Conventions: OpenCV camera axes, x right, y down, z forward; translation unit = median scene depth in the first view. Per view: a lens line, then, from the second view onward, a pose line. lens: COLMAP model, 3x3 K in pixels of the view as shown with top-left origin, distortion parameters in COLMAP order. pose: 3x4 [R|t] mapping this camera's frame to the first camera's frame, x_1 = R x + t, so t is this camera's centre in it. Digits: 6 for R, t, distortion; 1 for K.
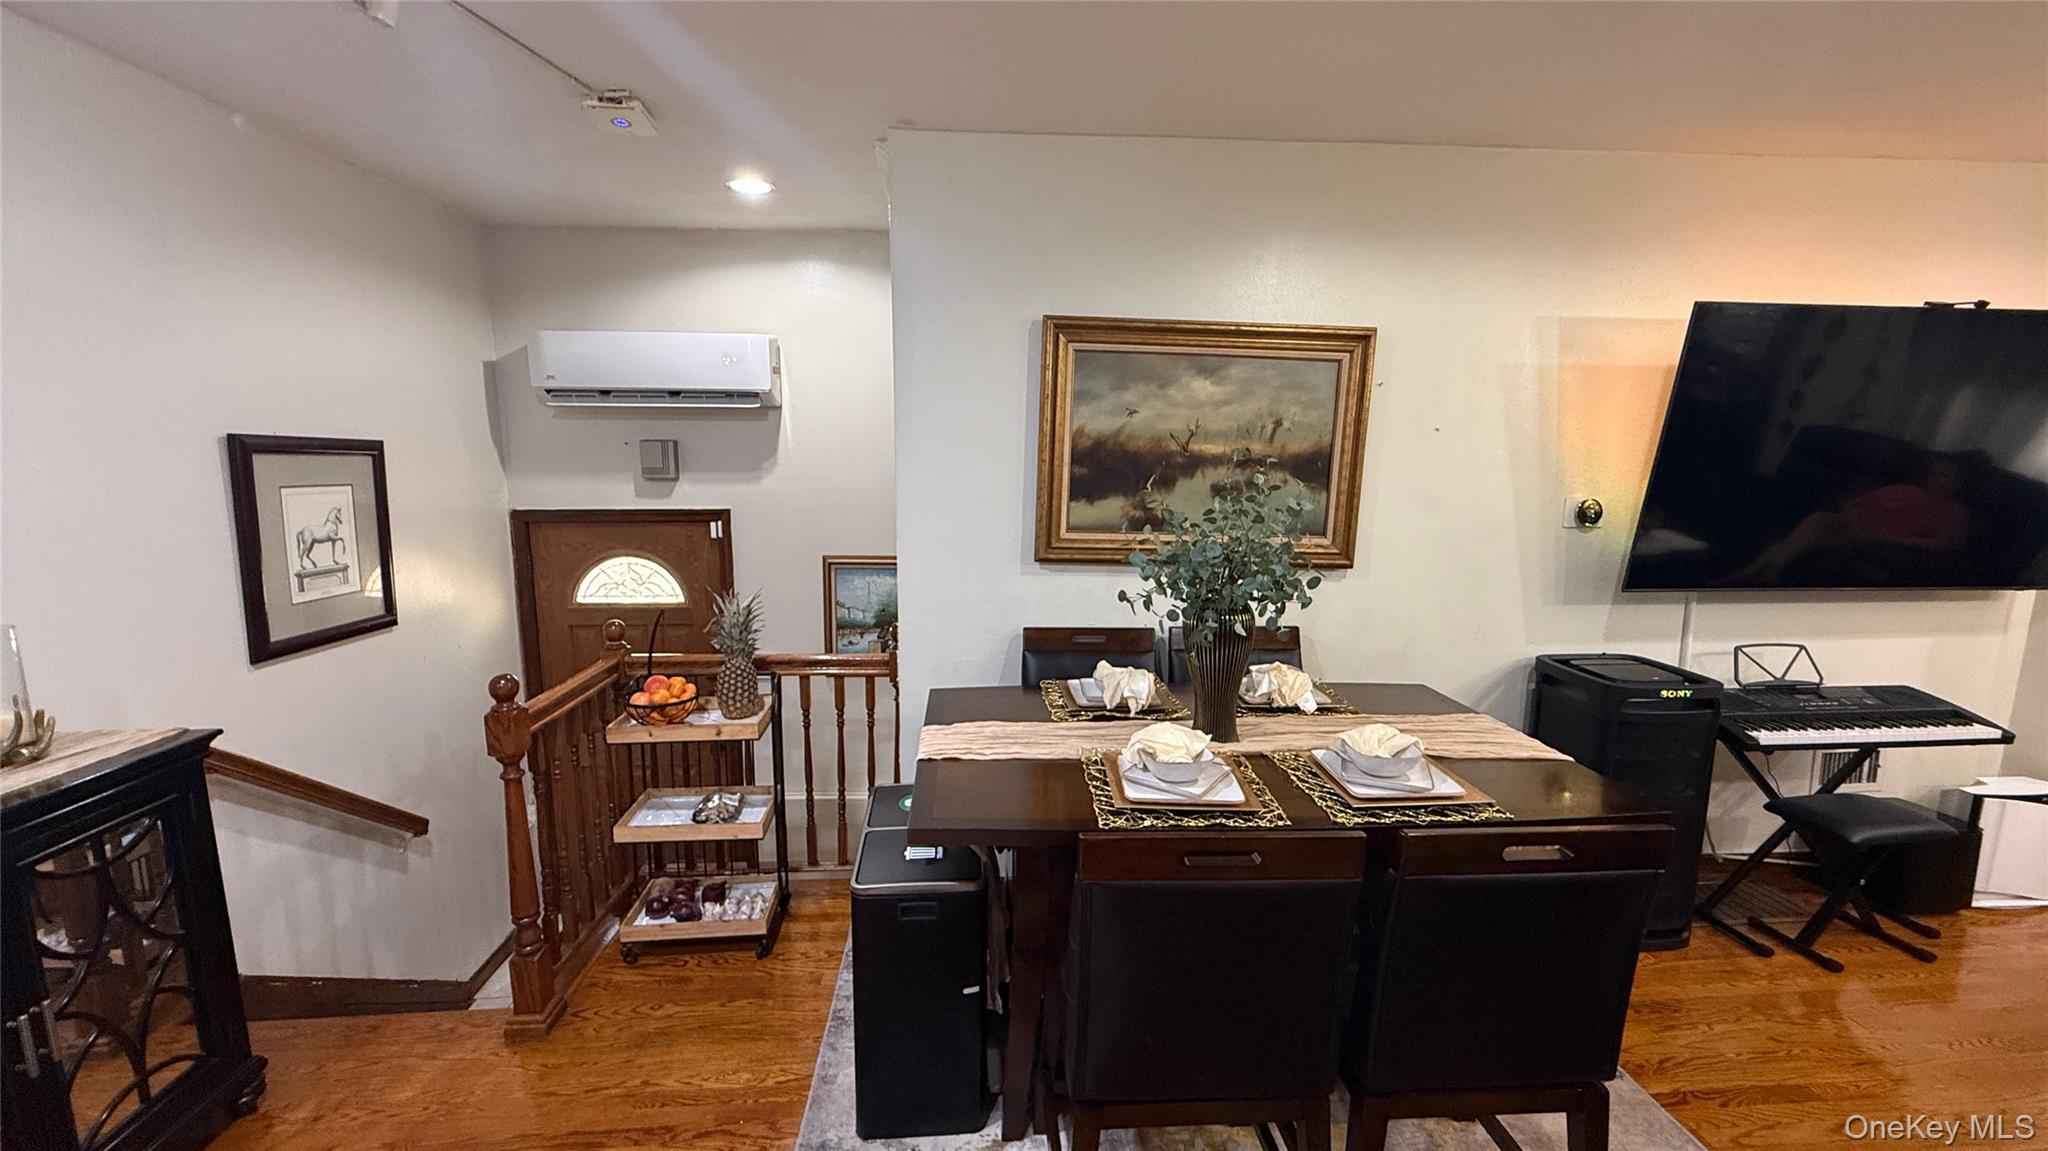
lens RADIAL K [[815.6, 0, 1021.3], [0, 815.6, 579.5], [0, 0, 1]] dist [-0.000627, 0.000212]
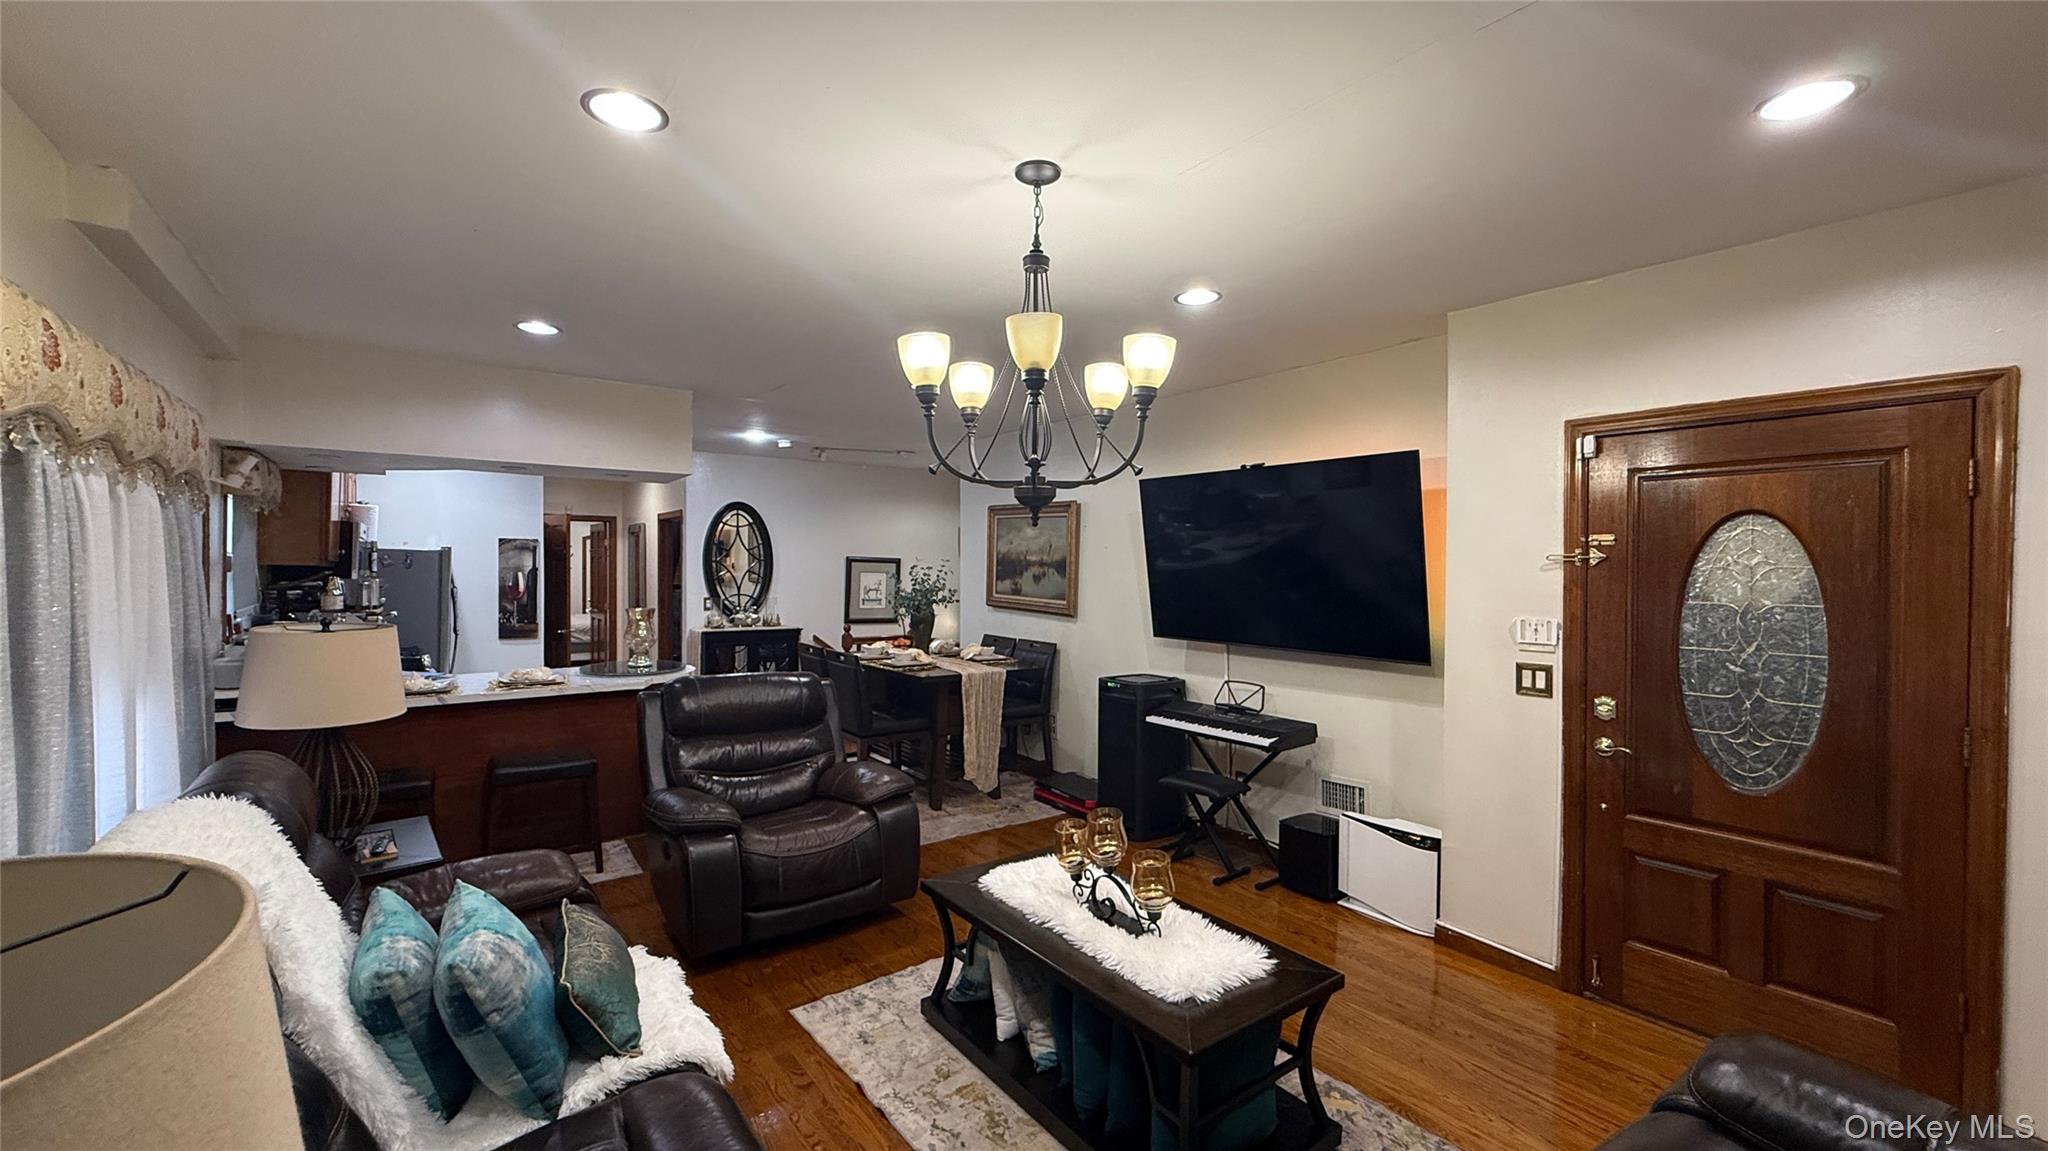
lens RADIAL K [[815.6, 0, 1015.6], [0, 815.6, 578.5], [0, 0, 1]] dist [-0.000627, 0.000212]
pose [[0.533340, 0.012727, -0.845805, 2.077717], [-0.133239, 0.988669, -0.069140, 0.052595], [0.835342, 0.149570, 0.528993, -0.202448]]
